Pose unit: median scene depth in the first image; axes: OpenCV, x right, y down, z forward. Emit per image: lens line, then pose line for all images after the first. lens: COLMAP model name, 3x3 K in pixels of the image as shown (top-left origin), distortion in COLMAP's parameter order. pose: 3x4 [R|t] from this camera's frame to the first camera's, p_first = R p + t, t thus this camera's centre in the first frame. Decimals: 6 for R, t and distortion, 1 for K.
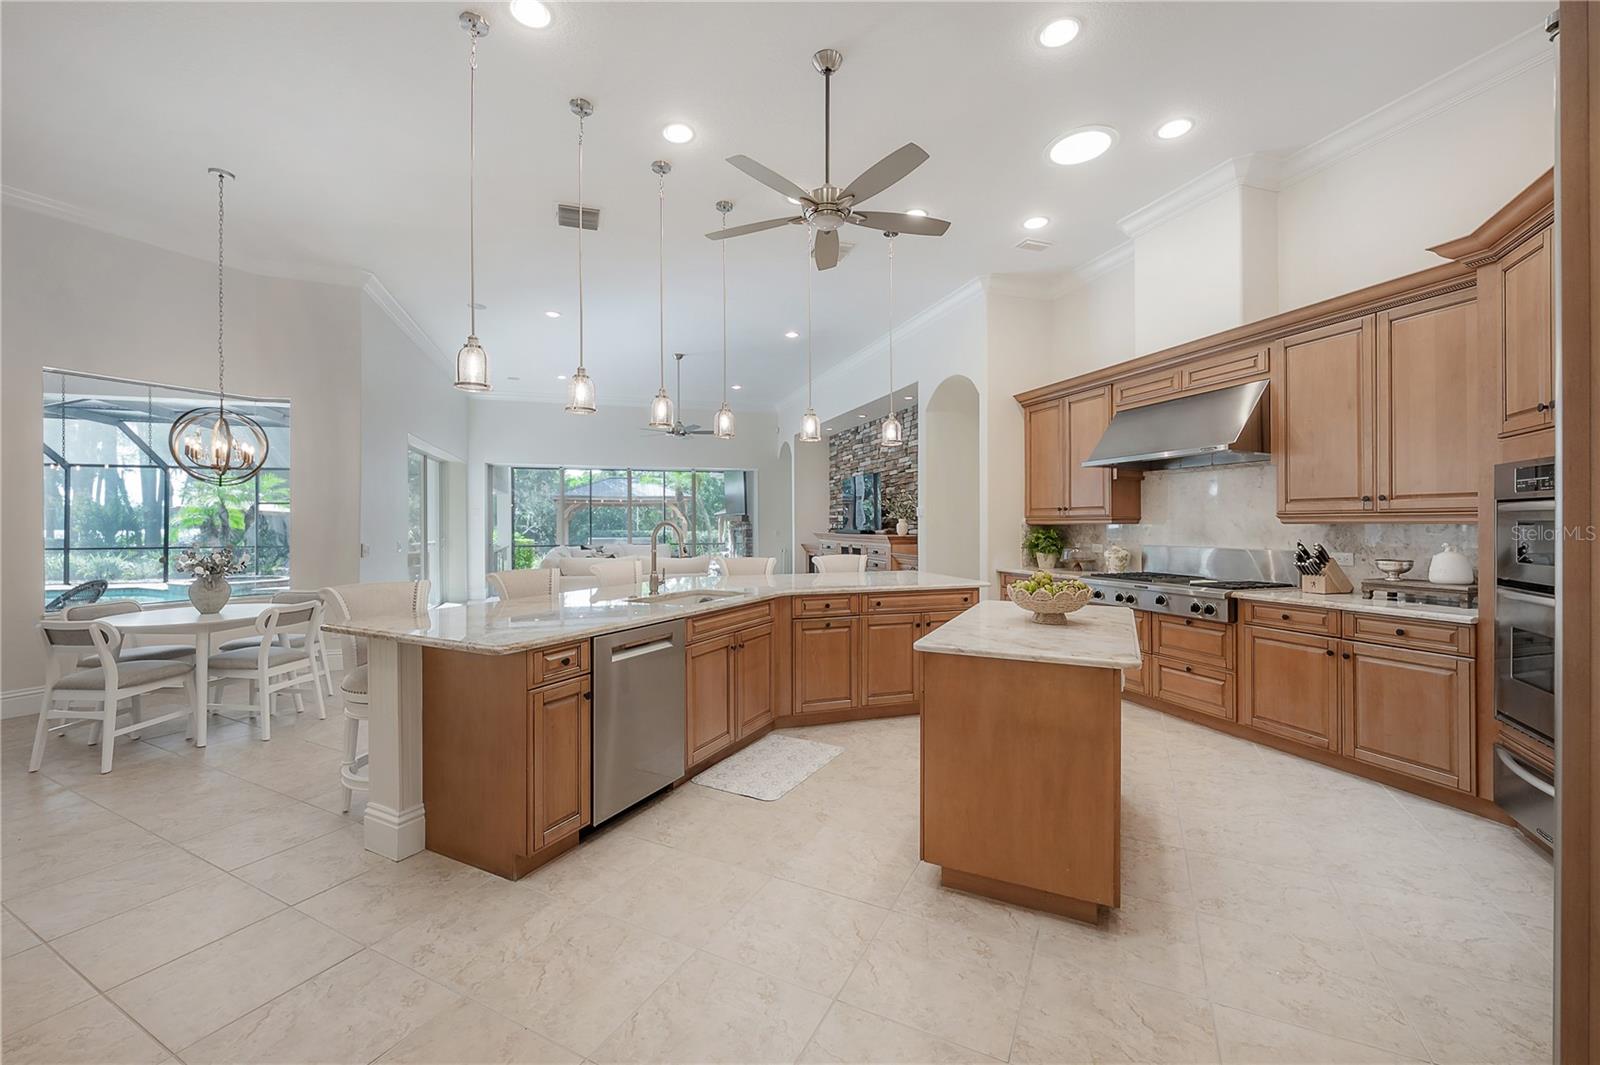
lens RADIAL K [[652.3, 0, 865.2], [0, 652.3, 507.6], [0, 0, 1]] dist [0.000192, 0.000397]
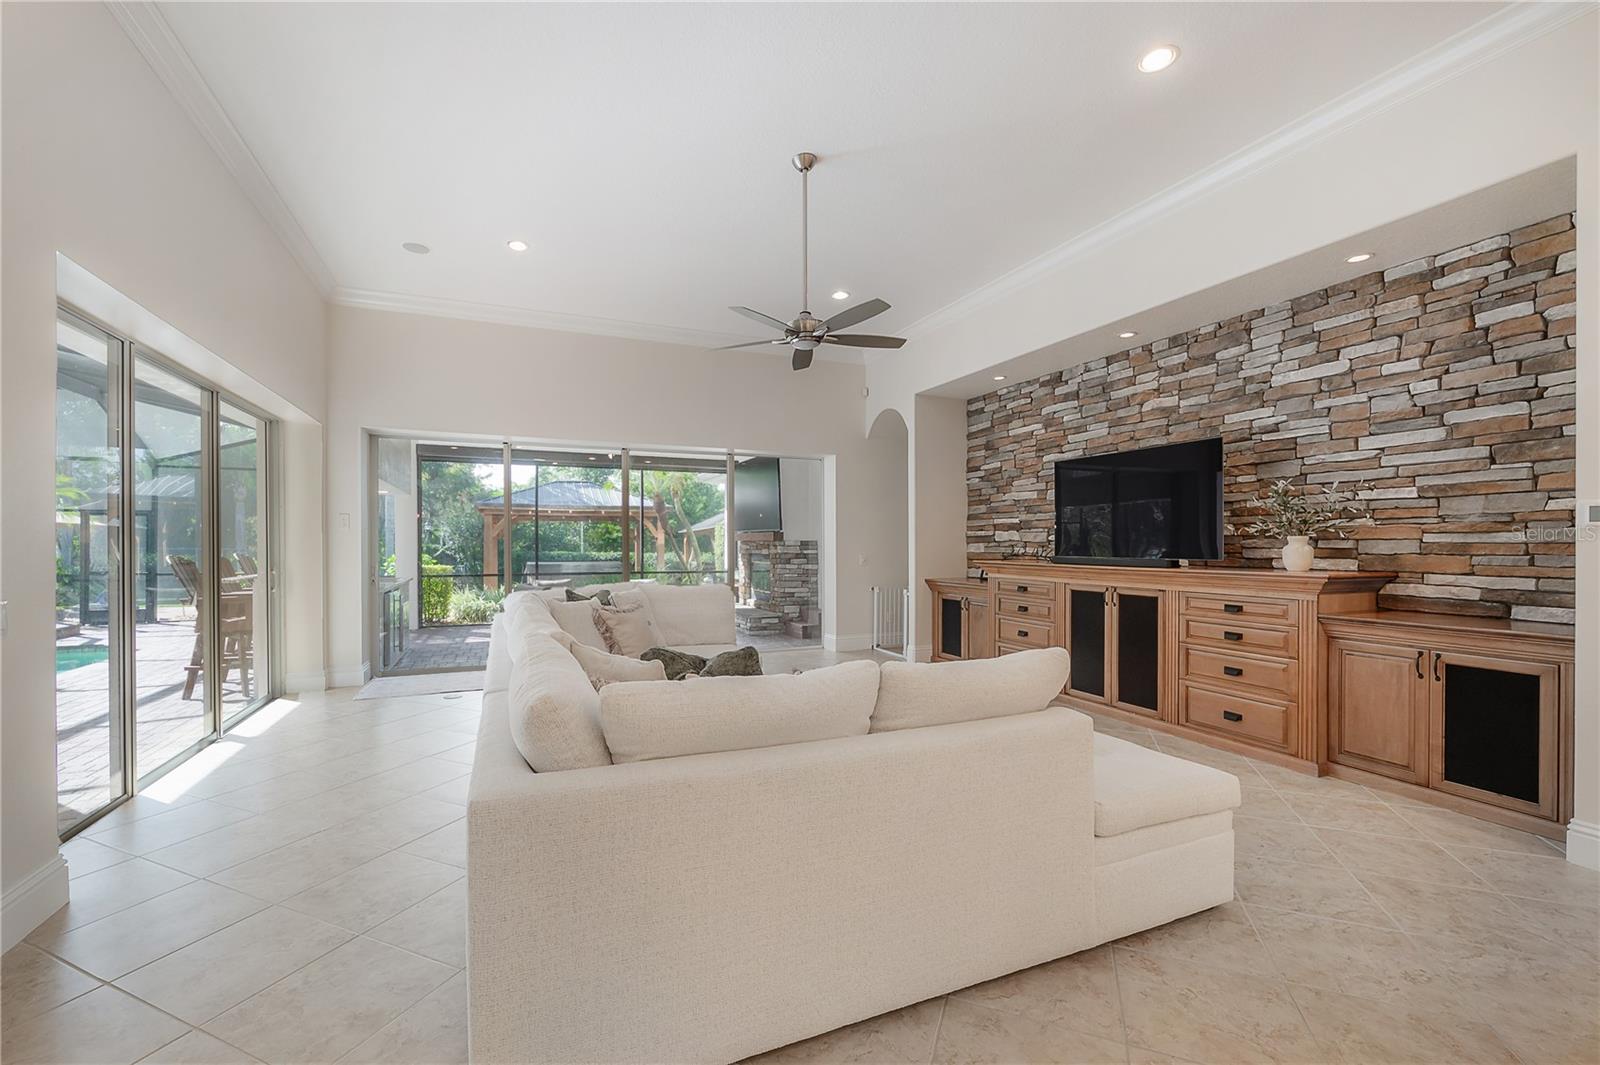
lens RADIAL K [[652.3, 0, 841.5], [0, 652.3, 534.1], [0, 0, 1]] dist [0.000192, 0.000397]
pose [[0.997208, 0.003218, 0.074604, -0.215116], [-0.003988, 0.999940, 0.010174, 0.009099], [-0.074567, -0.010443, 0.997161, 0.408884]]
